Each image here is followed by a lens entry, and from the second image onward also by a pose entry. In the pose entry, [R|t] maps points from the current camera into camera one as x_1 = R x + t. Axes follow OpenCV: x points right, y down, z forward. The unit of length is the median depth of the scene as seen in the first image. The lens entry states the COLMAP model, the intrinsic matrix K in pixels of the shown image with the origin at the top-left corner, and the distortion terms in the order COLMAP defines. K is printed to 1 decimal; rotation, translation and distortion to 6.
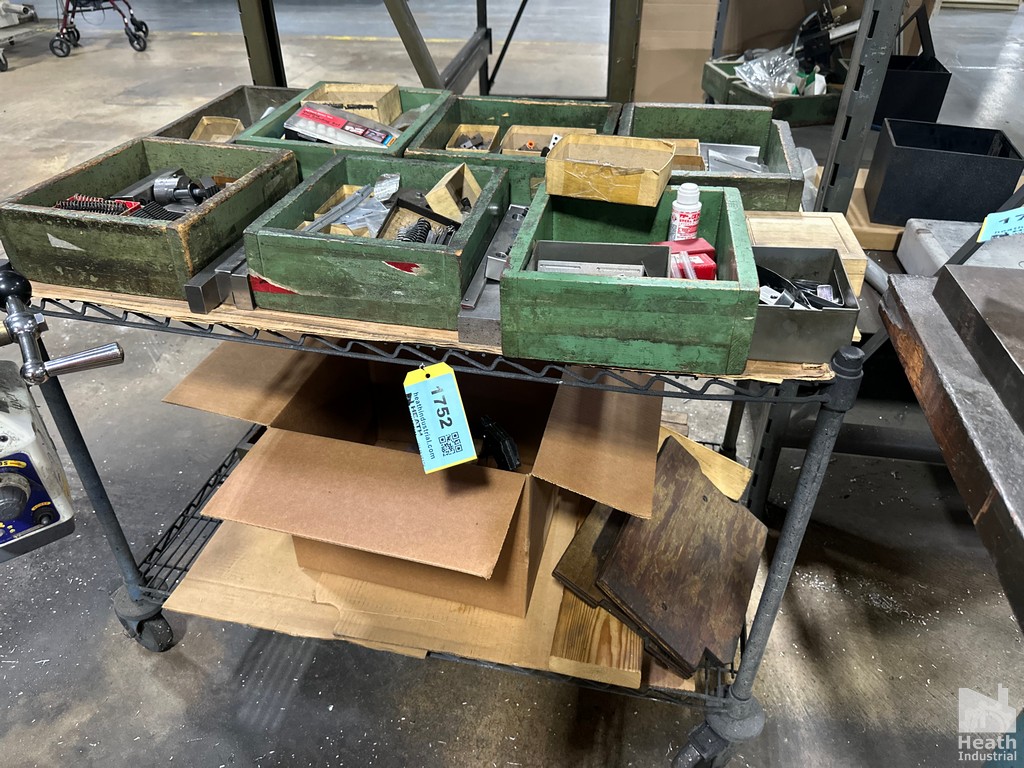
lens RADIAL K [[722.3, 0, 512.0], [0, 722.3, 384.0], [0, 0, 1]] dist [0.064556, -0.110393]
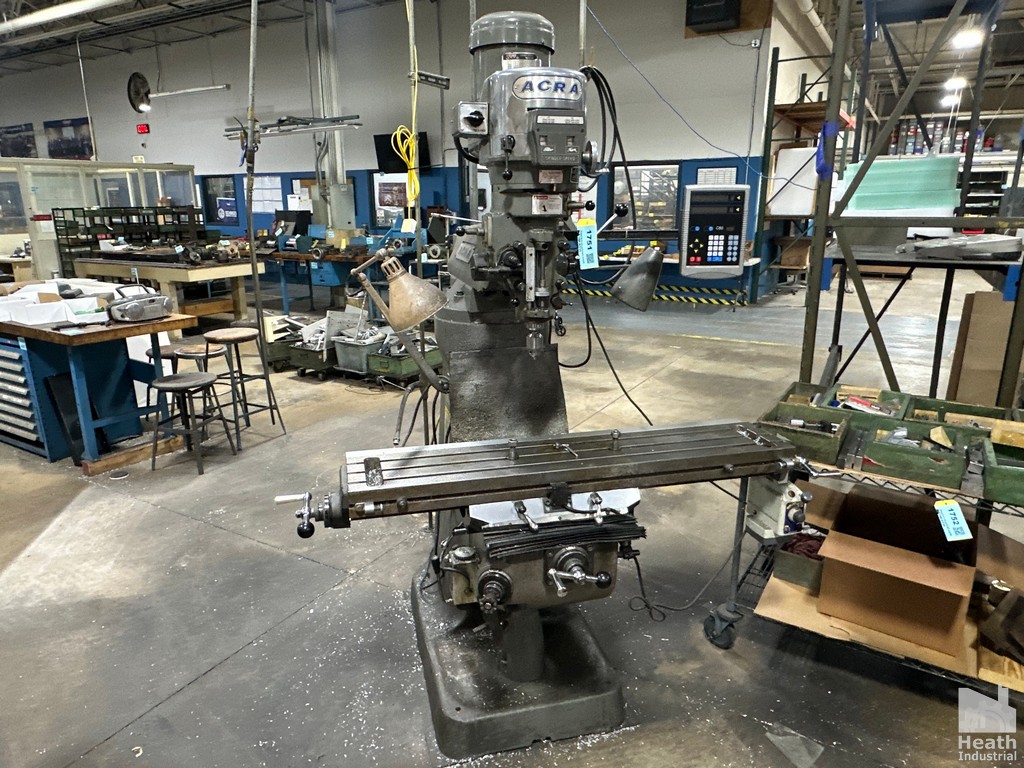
lens RADIAL K [[676.9, 0, 512.0], [0, 676.9, 384.0], [0, 0, 1]] dist [0.001861, -0.001793]
pose [[0.935781, 0.092613, -0.340201, -0.570134], [-0.204471, 0.928609, -0.309638, 0.475602], [0.287237, 0.359315, 0.887912, -1.244705]]
